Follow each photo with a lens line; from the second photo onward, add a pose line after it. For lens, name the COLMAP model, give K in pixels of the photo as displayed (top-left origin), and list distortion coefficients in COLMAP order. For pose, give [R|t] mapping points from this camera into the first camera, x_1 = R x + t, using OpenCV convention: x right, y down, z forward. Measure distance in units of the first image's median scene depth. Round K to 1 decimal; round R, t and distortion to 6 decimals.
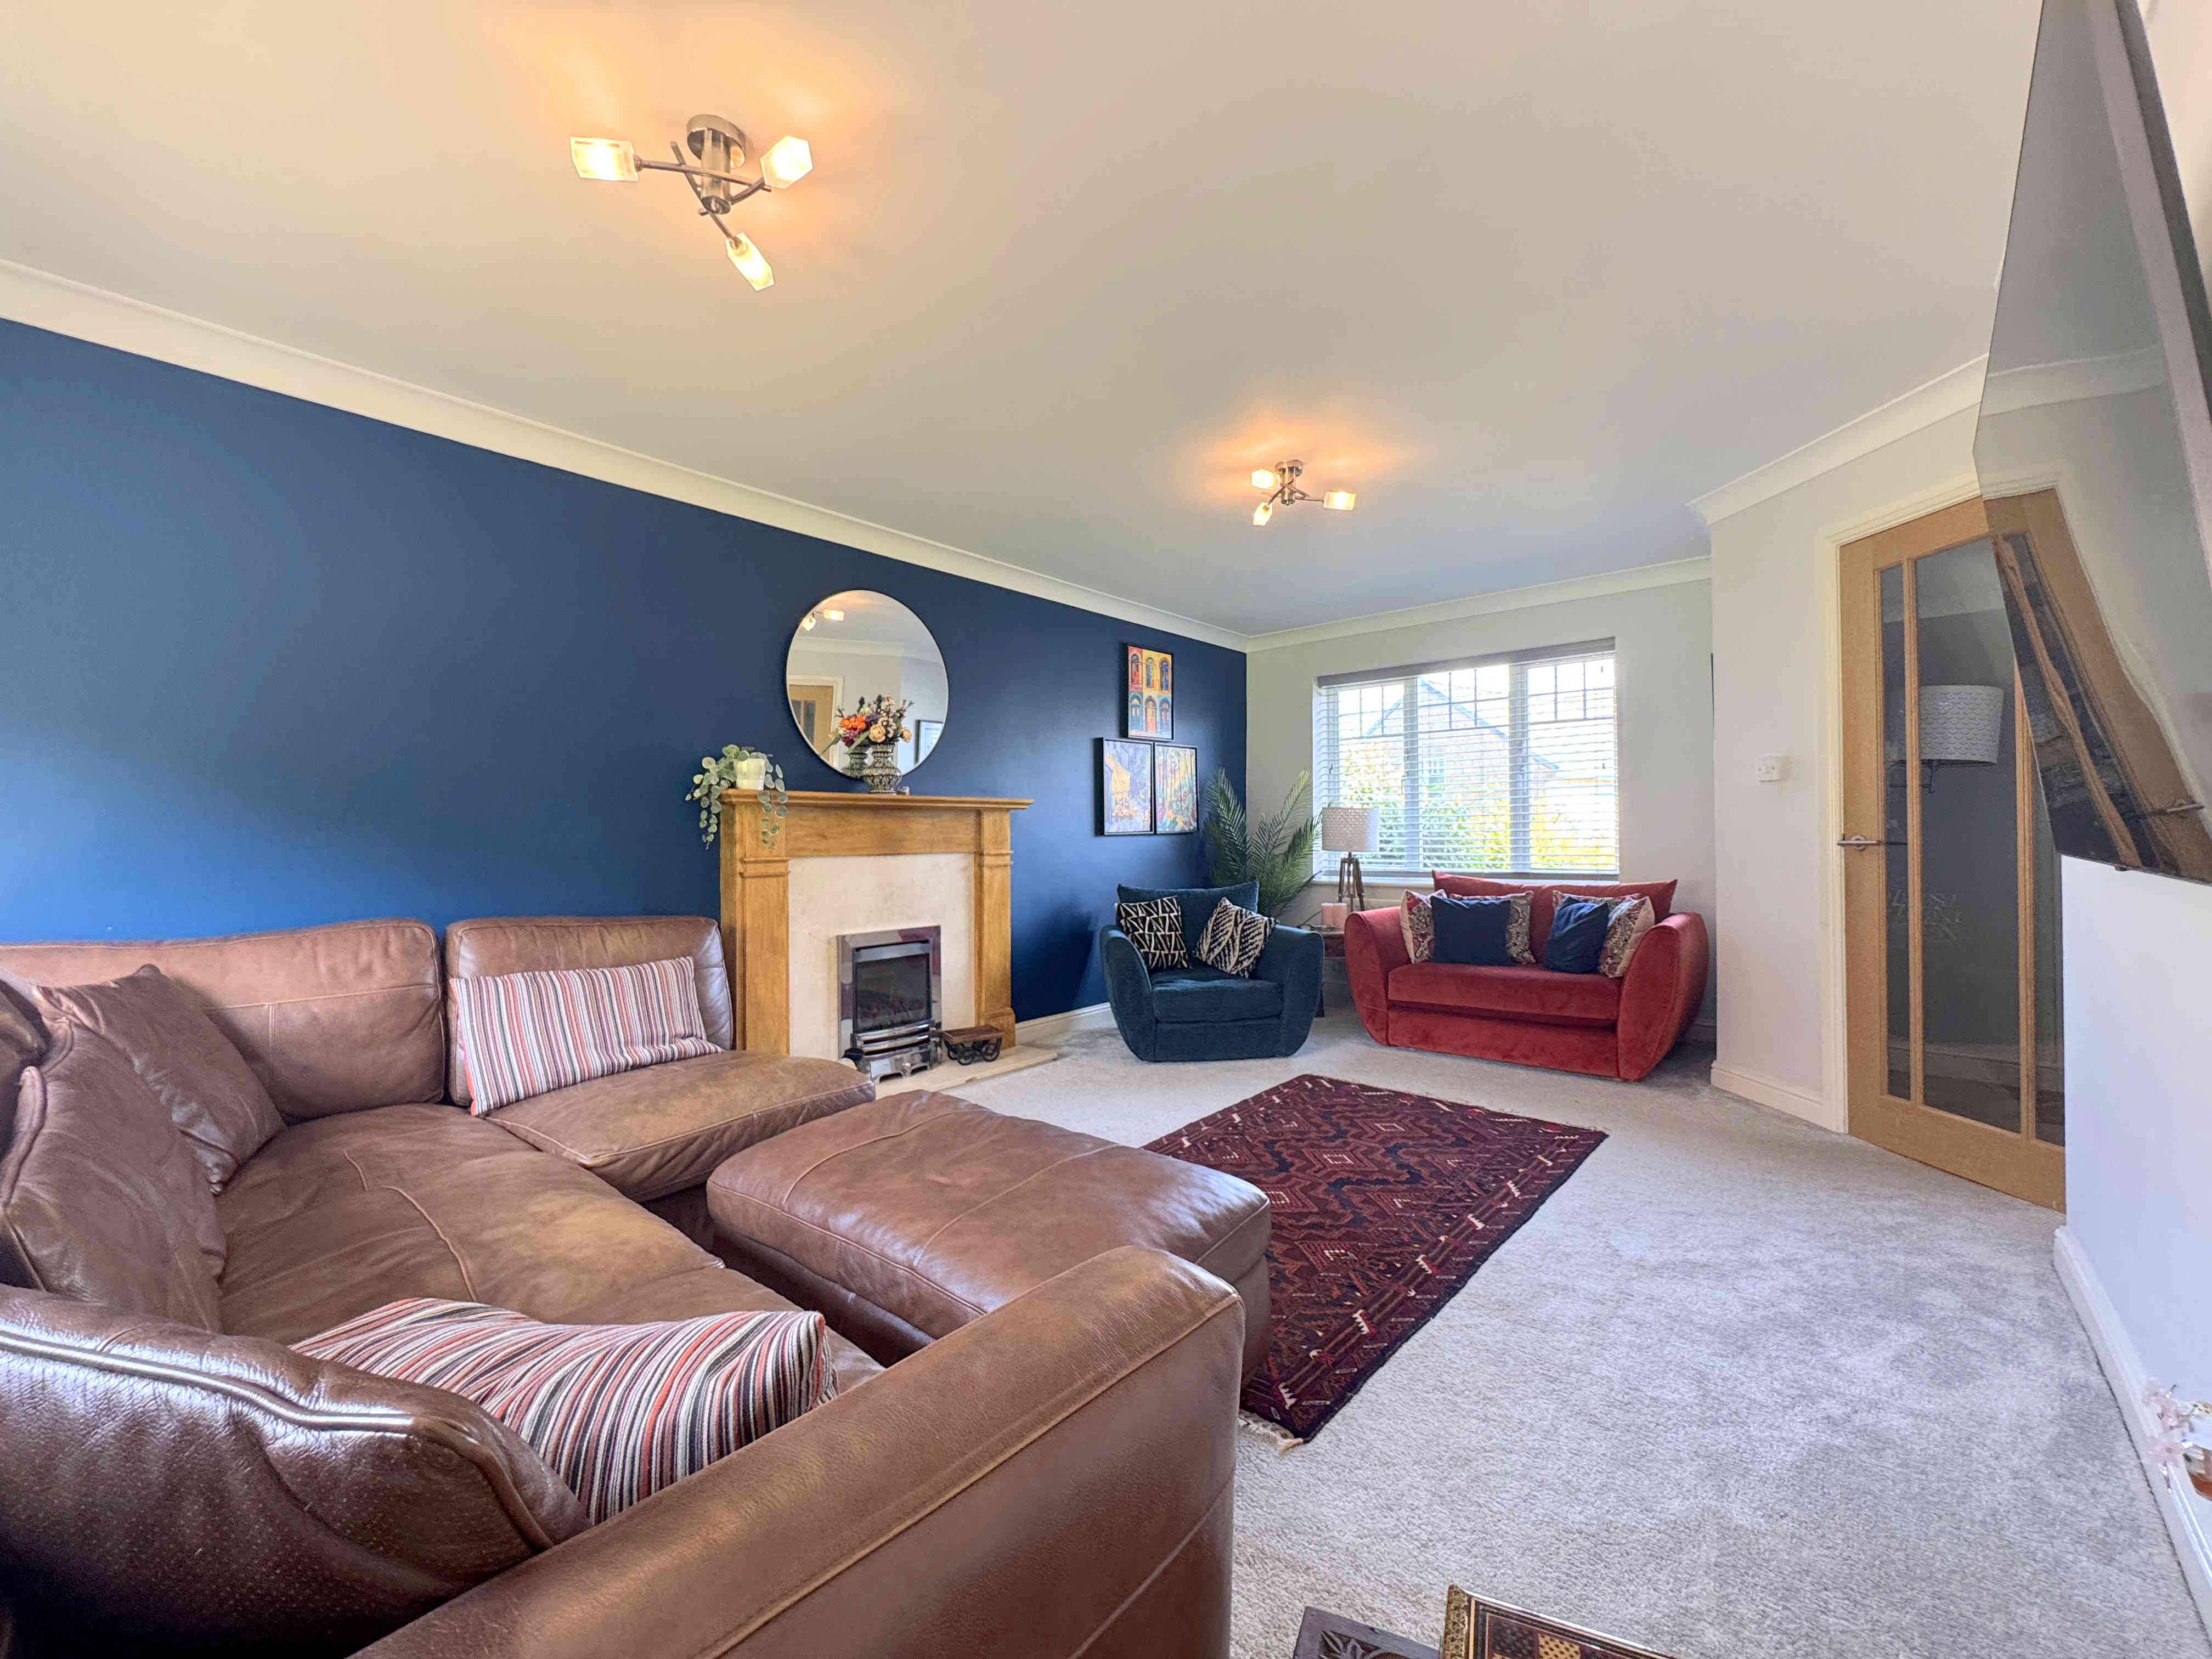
lens RADIAL K [[881.8, 0, 1107.5], [0, 881.8, 826.1], [0, 0, 1]] dist [-0.003362, -0.000004]
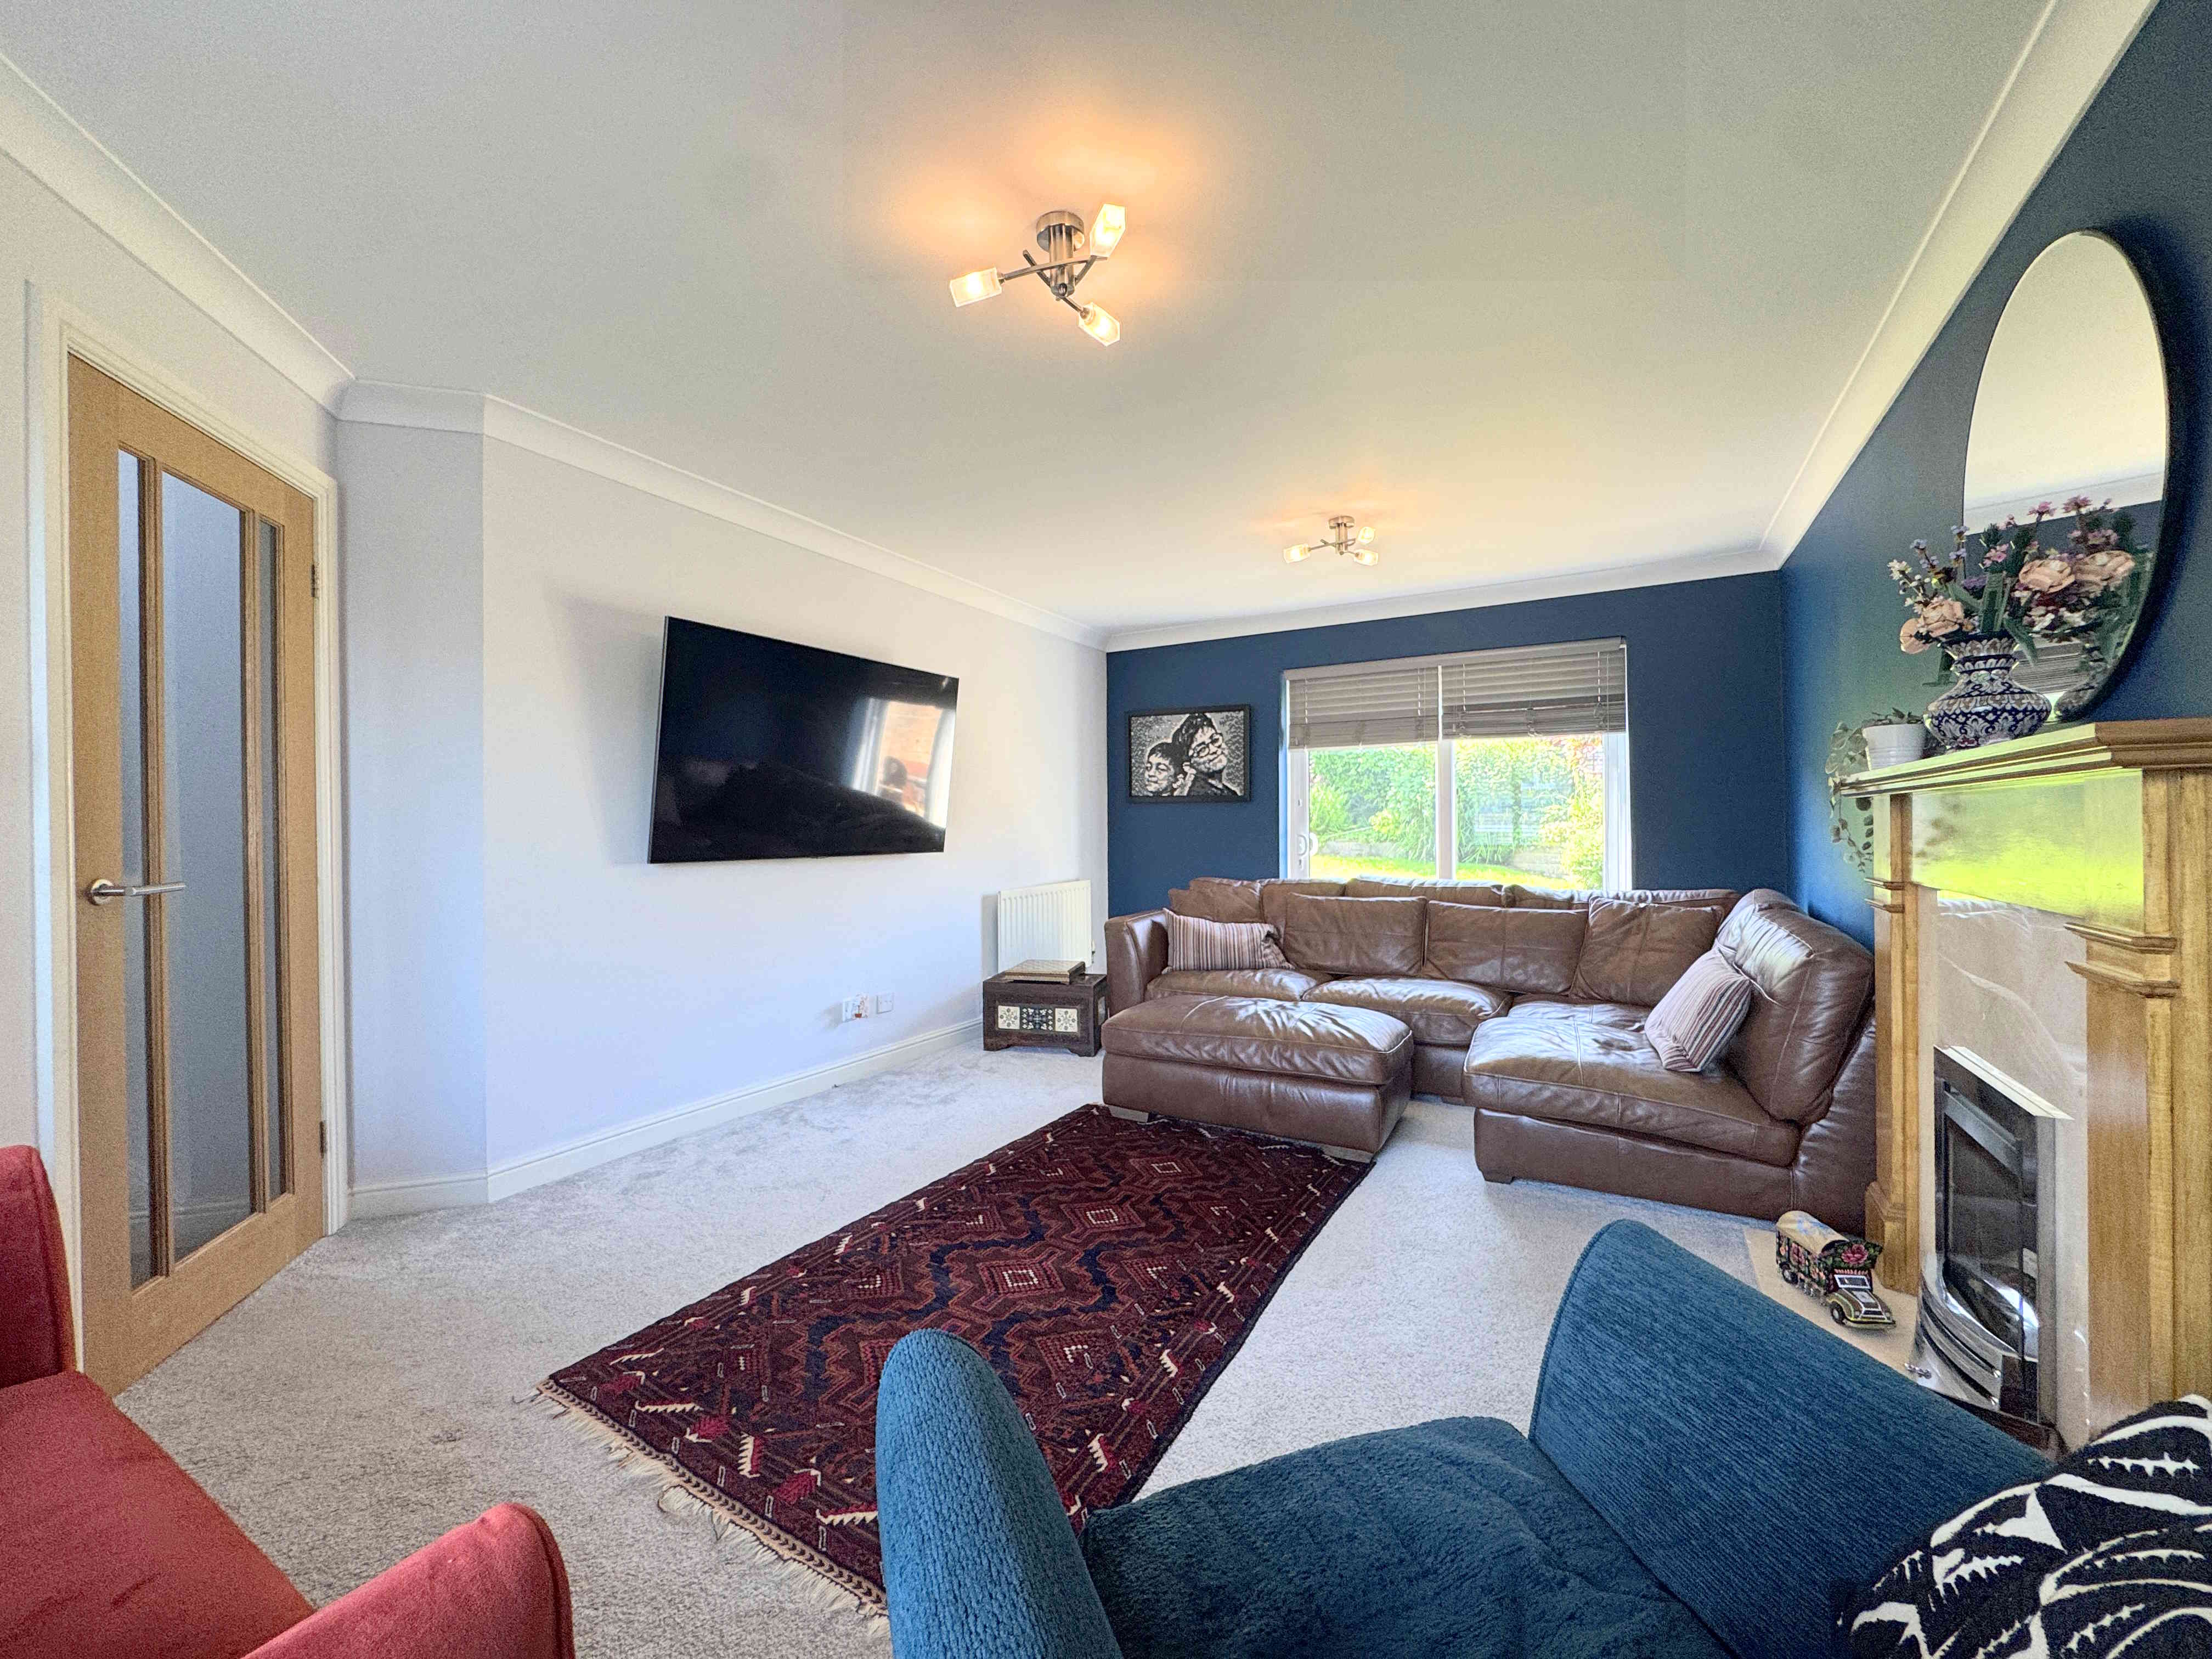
lens RADIAL K [[881.8, 0, 1107.5], [0, 881.8, 826.1], [0, 0, 1]] dist [-0.003362, -0.000004]
pose [[-0.980652, 0.013130, -0.195318, 0.285299], [0.014797, 0.999865, -0.007076, -0.008809], [0.195199, -0.009829, -0.980714, 1.523807]]
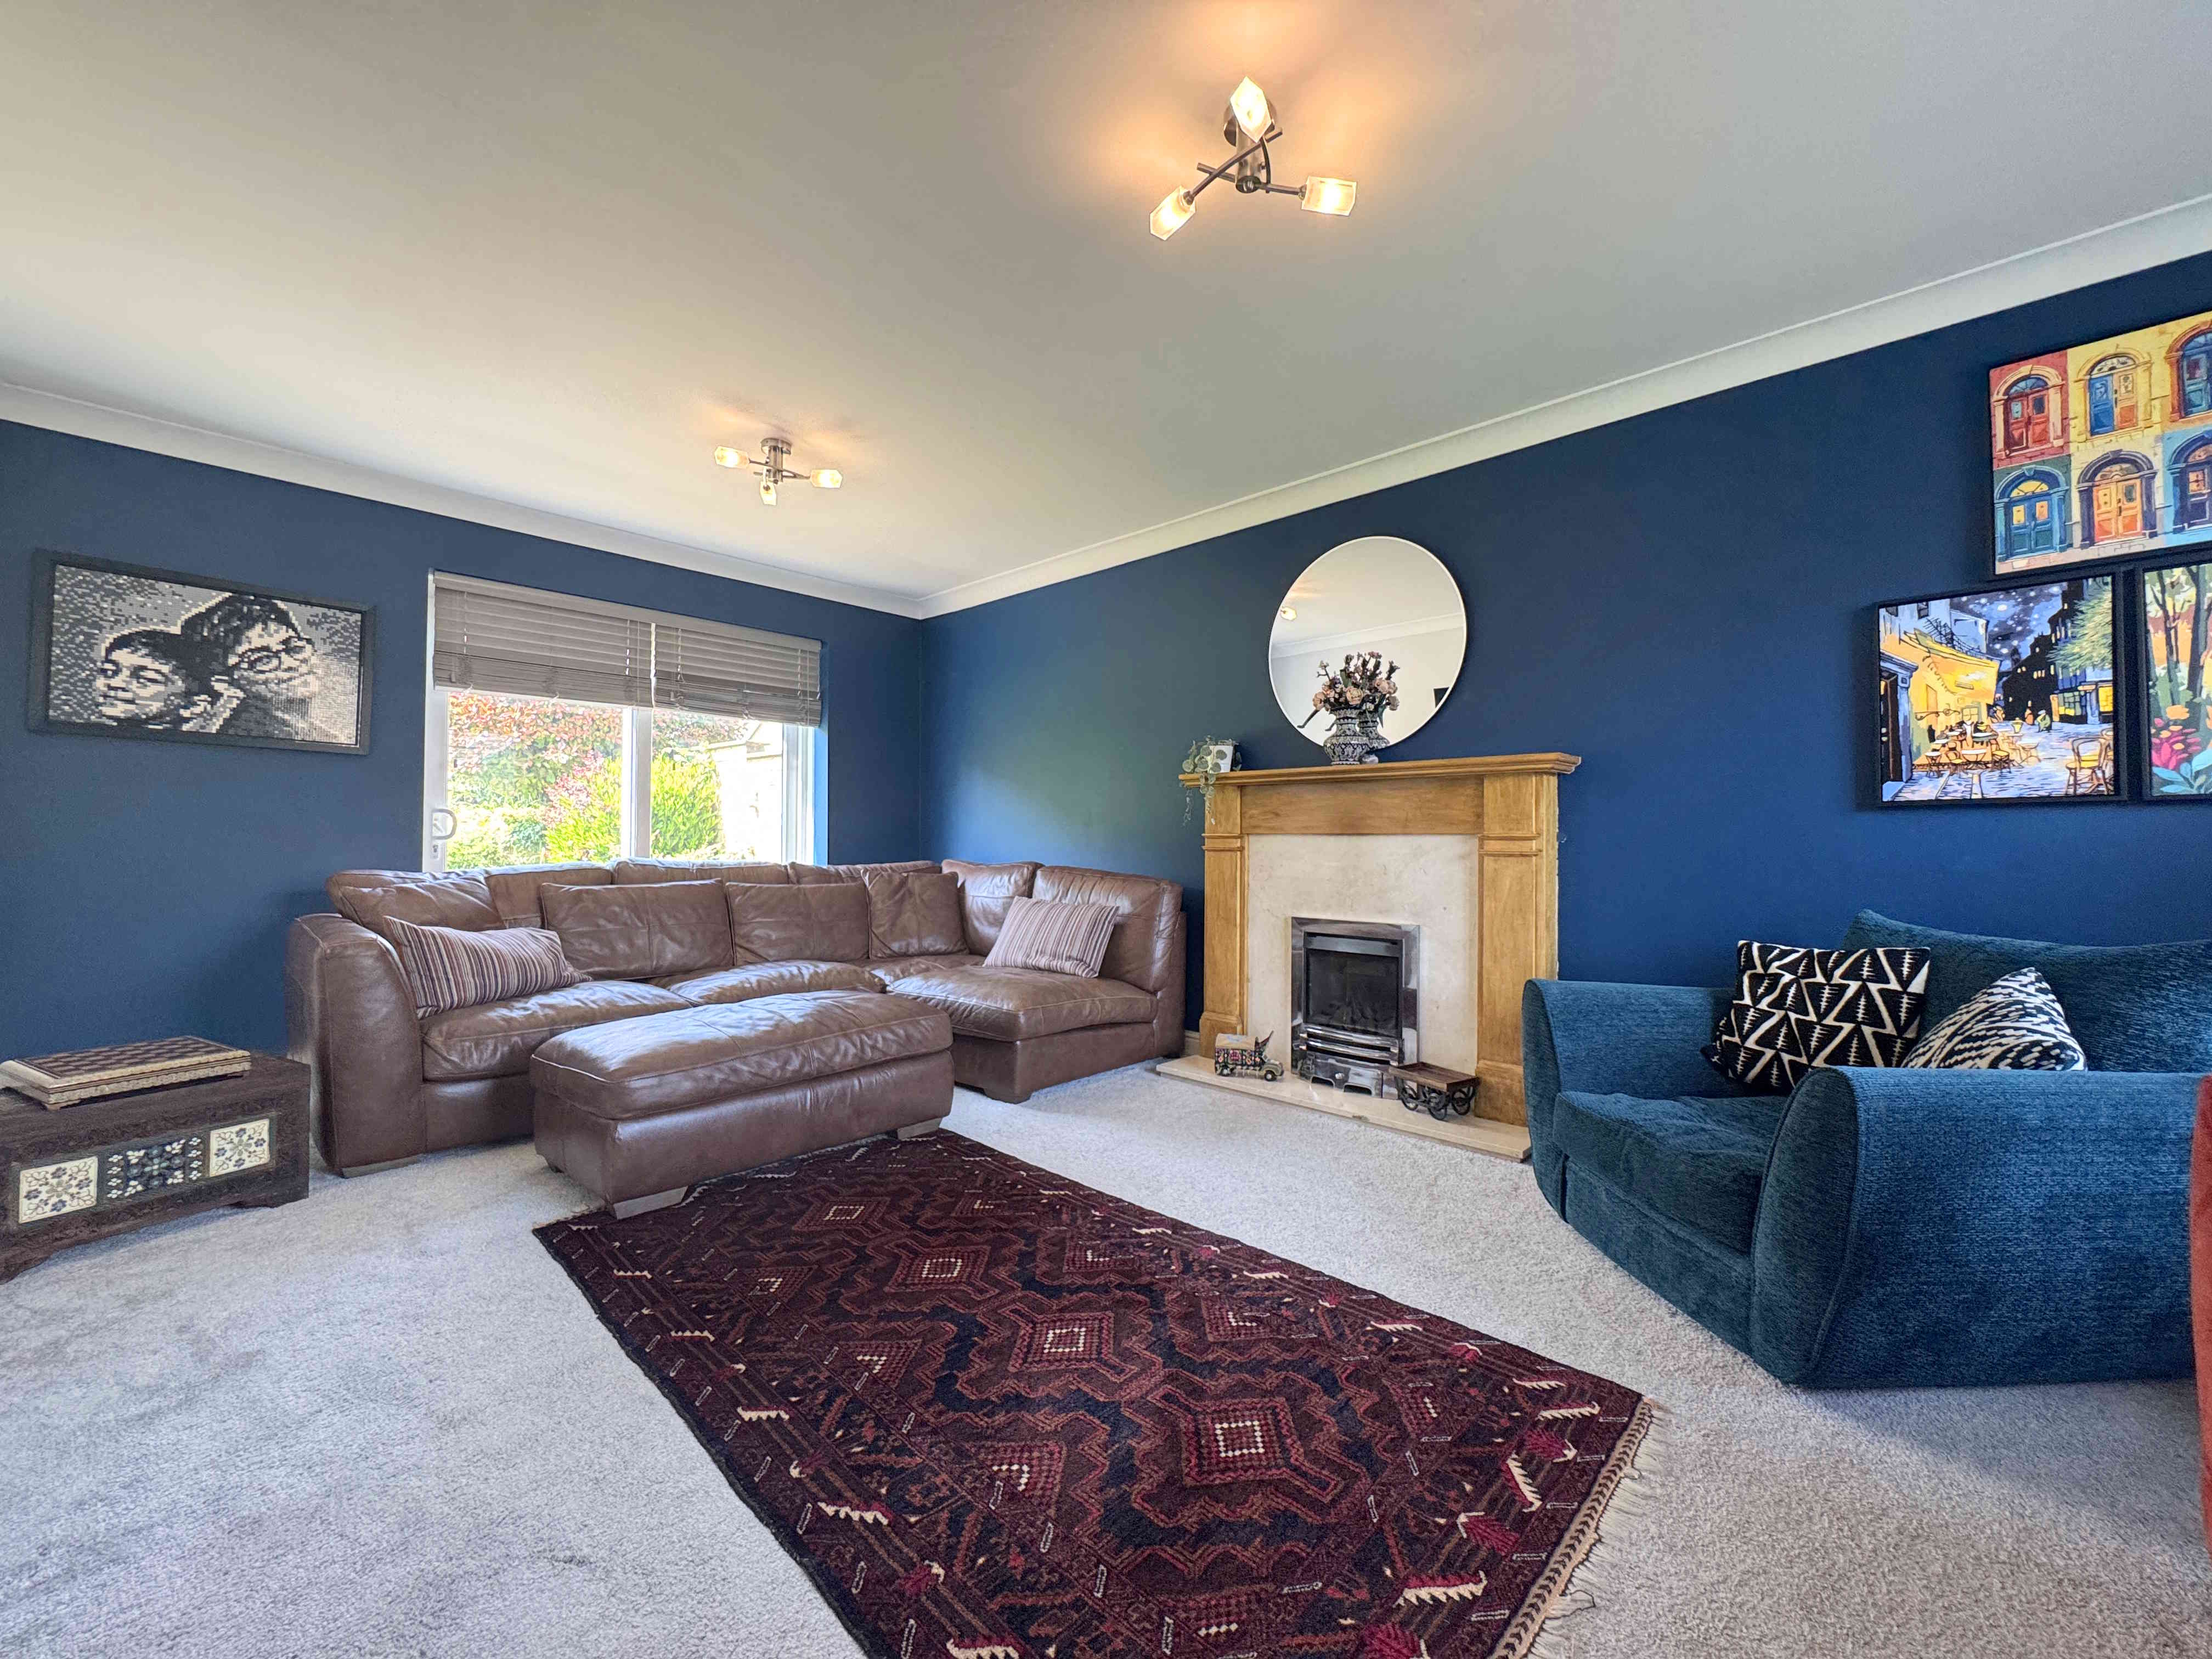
lens RADIAL K [[881.8, 0, 1107.5], [0, 881.8, 826.1], [0, 0, 1]] dist [-0.003362, -0.000004]
pose [[-0.038477, -0.009065, -0.999218, 0.729316], [0.002466, 0.999955, -0.009167, 0.035698], [0.999256, -0.002816, -0.038453, 0.903570]]
